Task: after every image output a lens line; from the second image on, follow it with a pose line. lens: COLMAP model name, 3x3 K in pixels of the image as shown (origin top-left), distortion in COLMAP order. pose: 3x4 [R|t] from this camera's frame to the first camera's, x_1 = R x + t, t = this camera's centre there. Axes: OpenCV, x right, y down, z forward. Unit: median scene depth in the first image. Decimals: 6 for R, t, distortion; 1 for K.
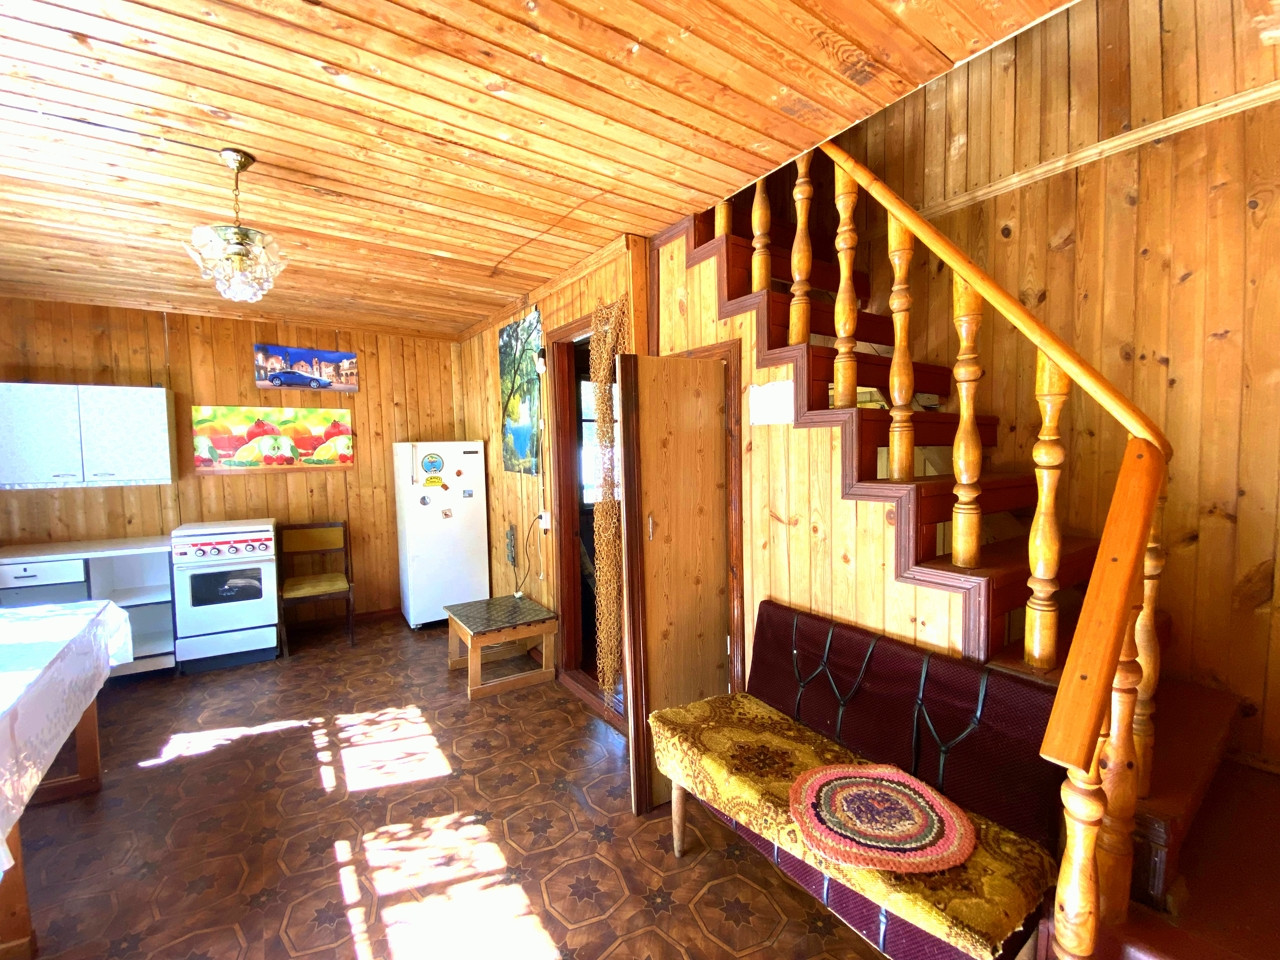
lens RADIAL K [[533.6, 0, 640.0], [0, 533.6, 480.0], [0, 0, 1]] dist [0.076261, -0.037593]
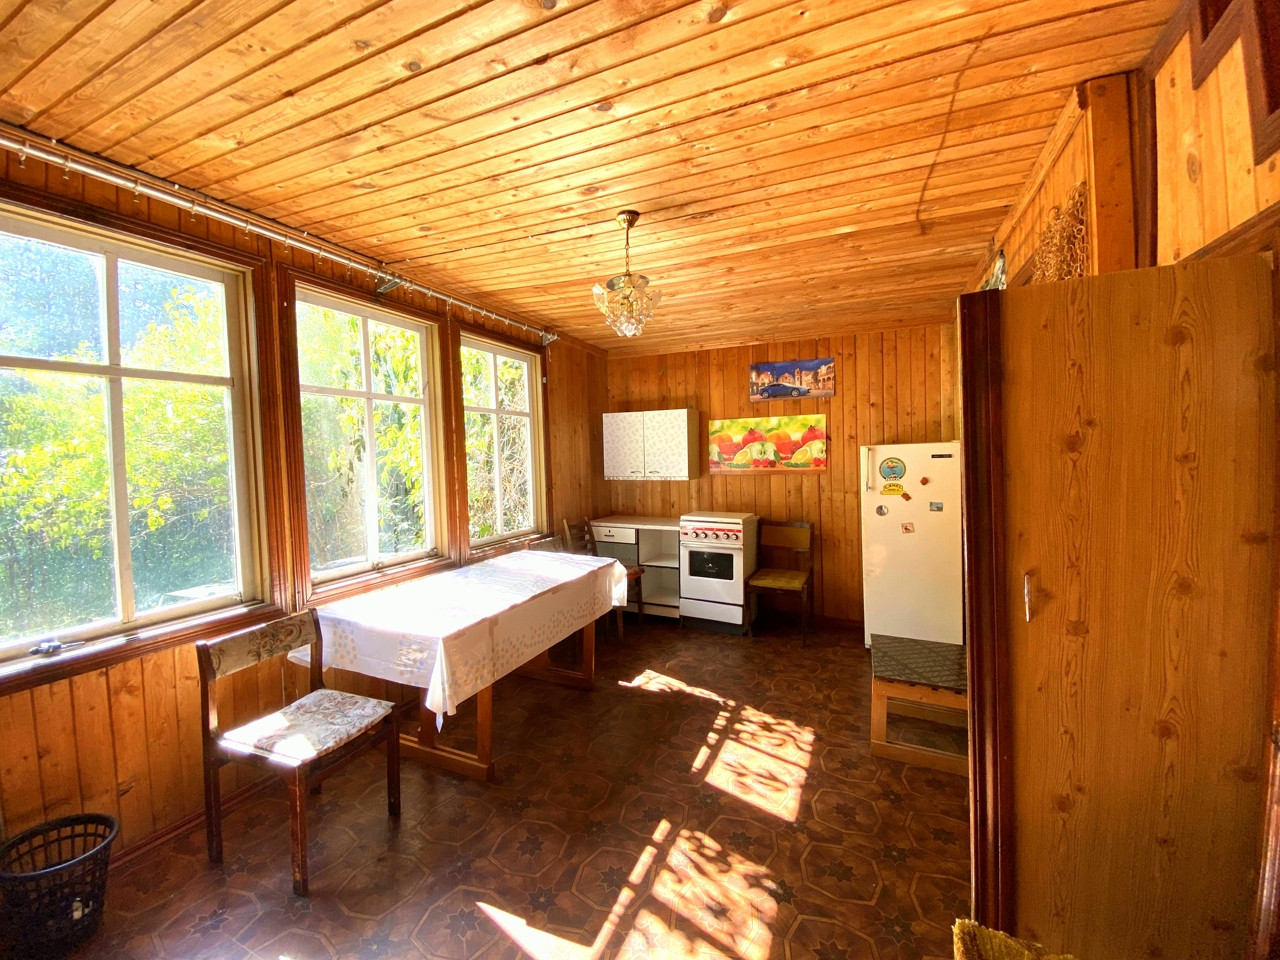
lens RADIAL K [[531.6, 0, 637.8], [0, 531.6, 477.9], [0, 0, 1]] dist [0.022196, -0.024127]
pose [[0.517935, 0.036833, -0.854627, 0.183976], [-0.041813, 0.998968, 0.017713, -0.017849], [0.854398, 0.026561, 0.518941, 0.248934]]
